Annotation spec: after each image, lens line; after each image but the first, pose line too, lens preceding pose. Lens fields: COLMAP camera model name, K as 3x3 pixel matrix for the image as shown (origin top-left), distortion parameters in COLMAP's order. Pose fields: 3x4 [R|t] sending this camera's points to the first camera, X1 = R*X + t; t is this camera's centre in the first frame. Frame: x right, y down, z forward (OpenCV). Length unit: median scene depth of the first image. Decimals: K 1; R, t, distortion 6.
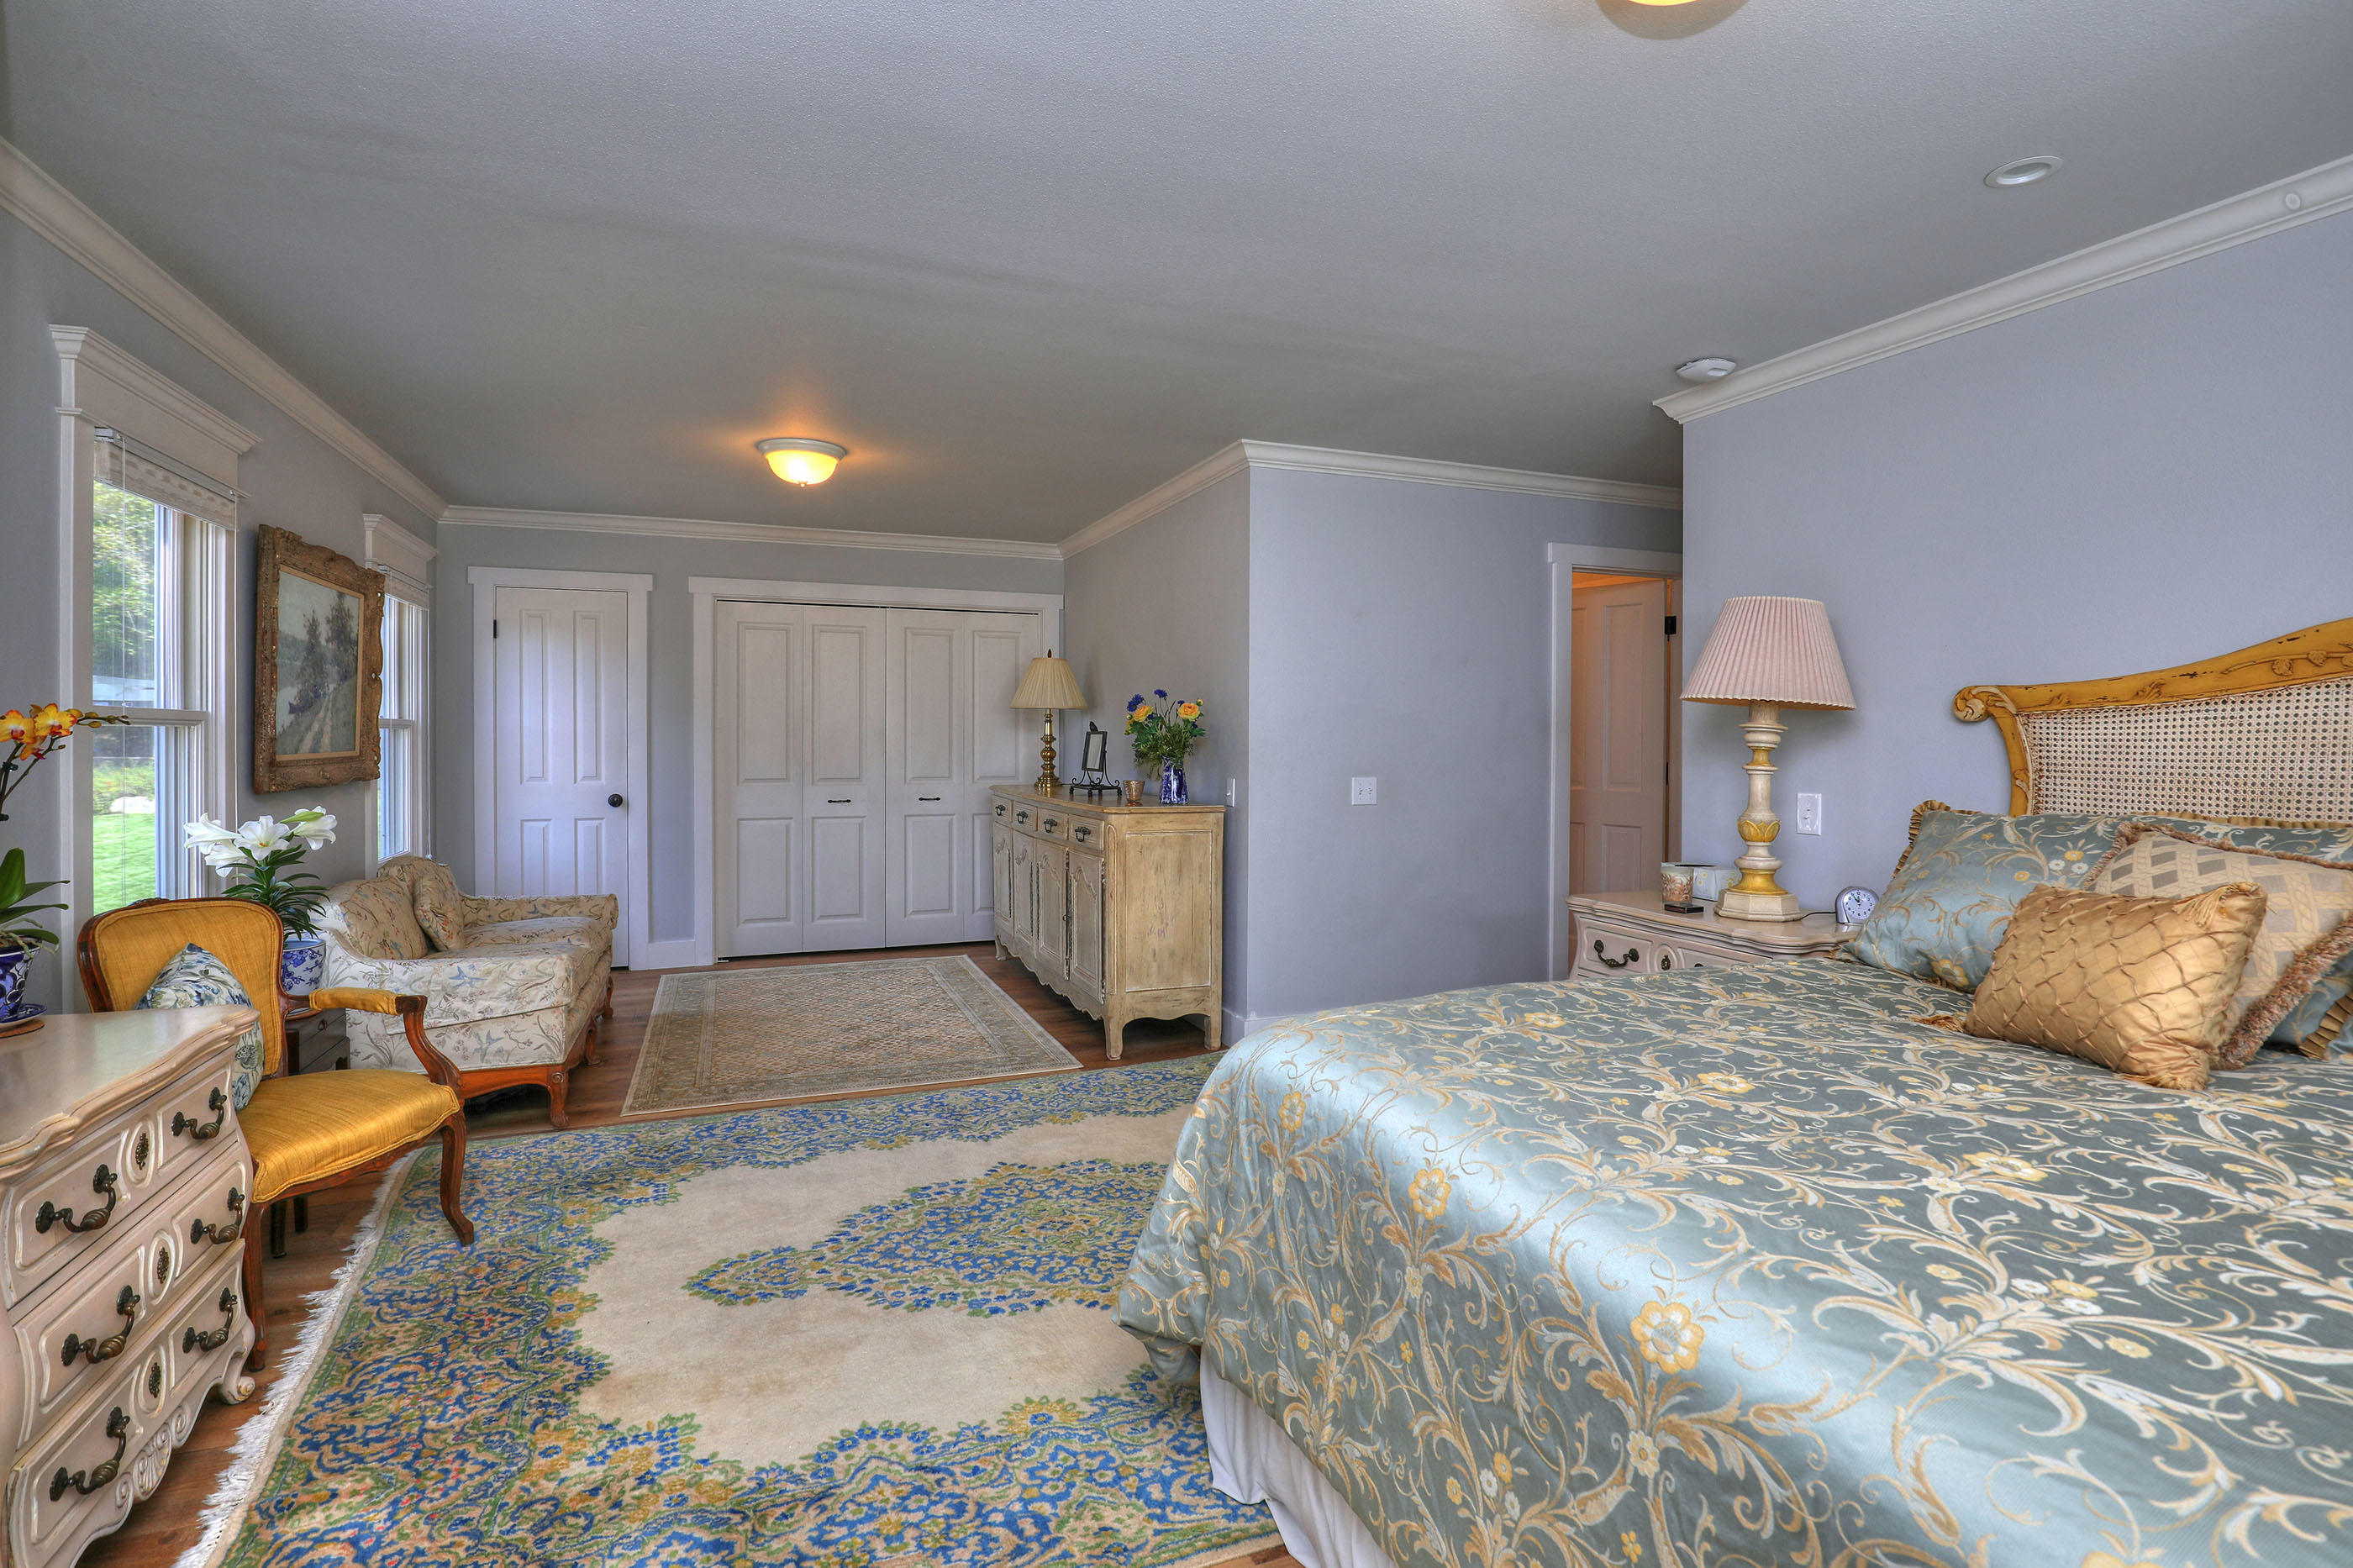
lens RADIAL K [[1136.4, 0, 1238.2], [0, 1136.4, 738.2], [0, 0, 1]] dist [-0.018100, 0.000495]
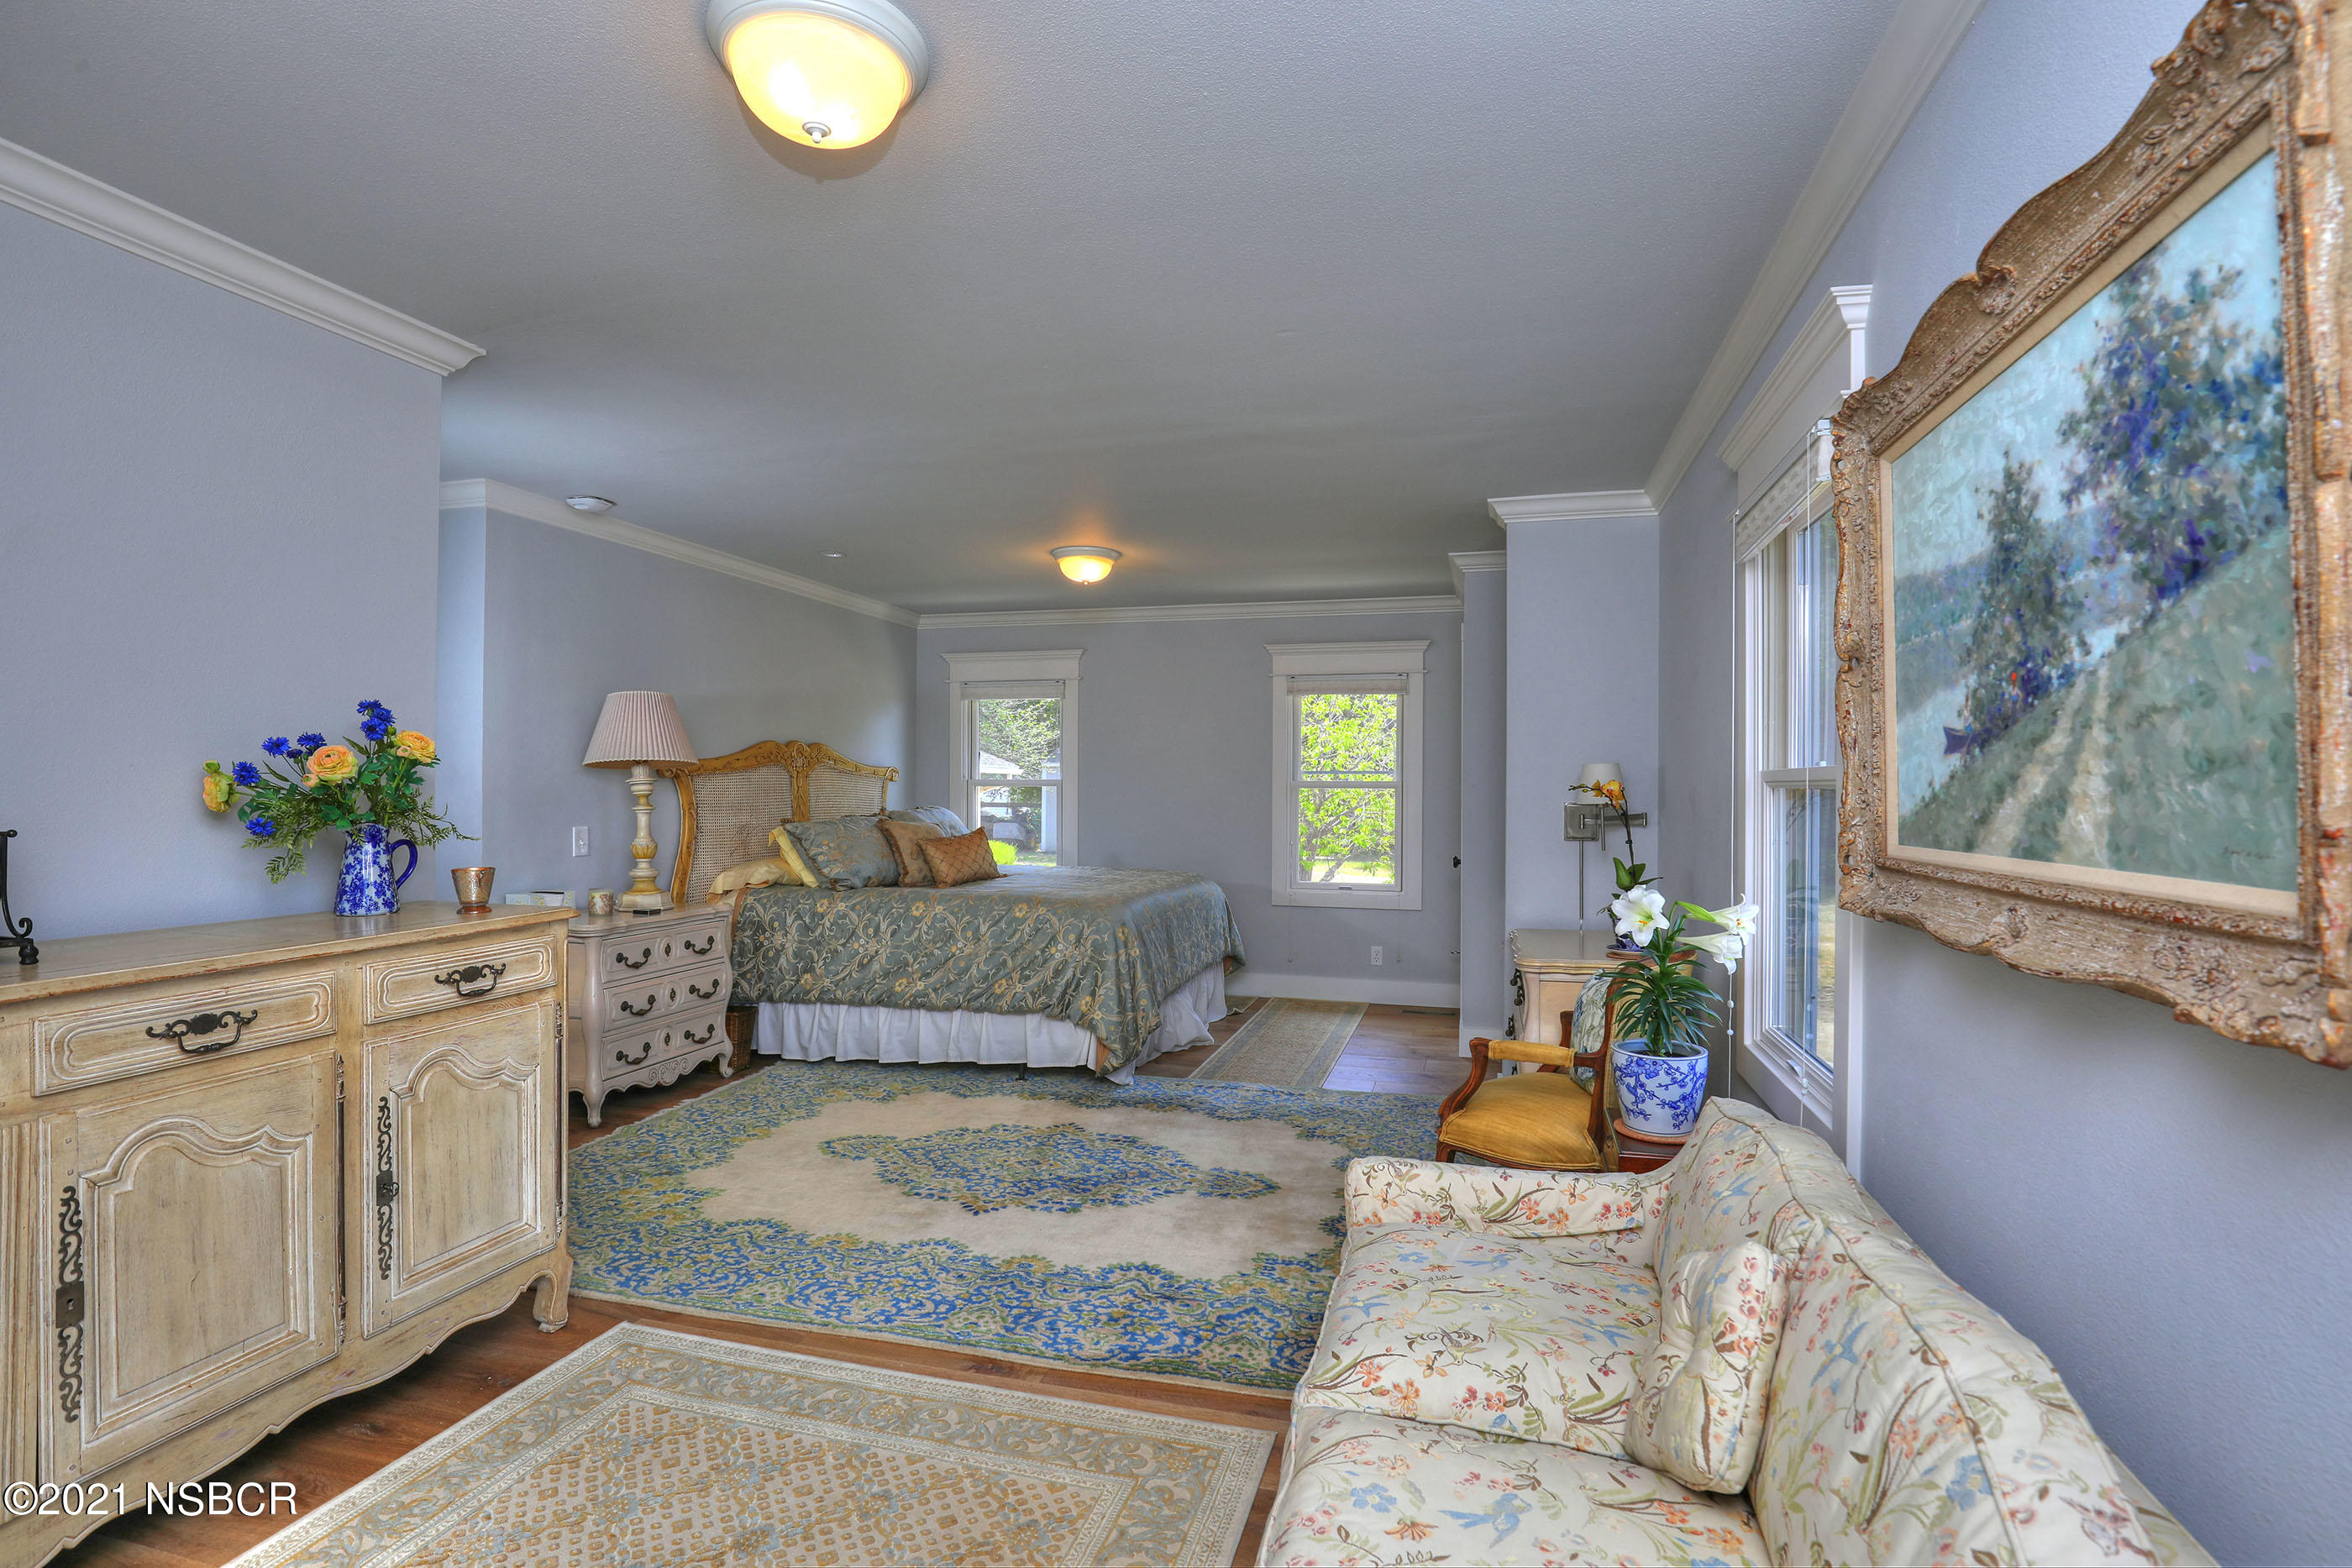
lens RADIAL K [[1135.8, 0, 1178.1], [0, 1135.8, 783.7], [0, 0, 1]] dist [-0.018100, 0.000495]
pose [[-0.774162, -0.005062, 0.632967, -1.000975], [-0.006635, 0.999978, -0.000117, -0.009427], [-0.632953, -0.004291, -0.774179, 1.695849]]
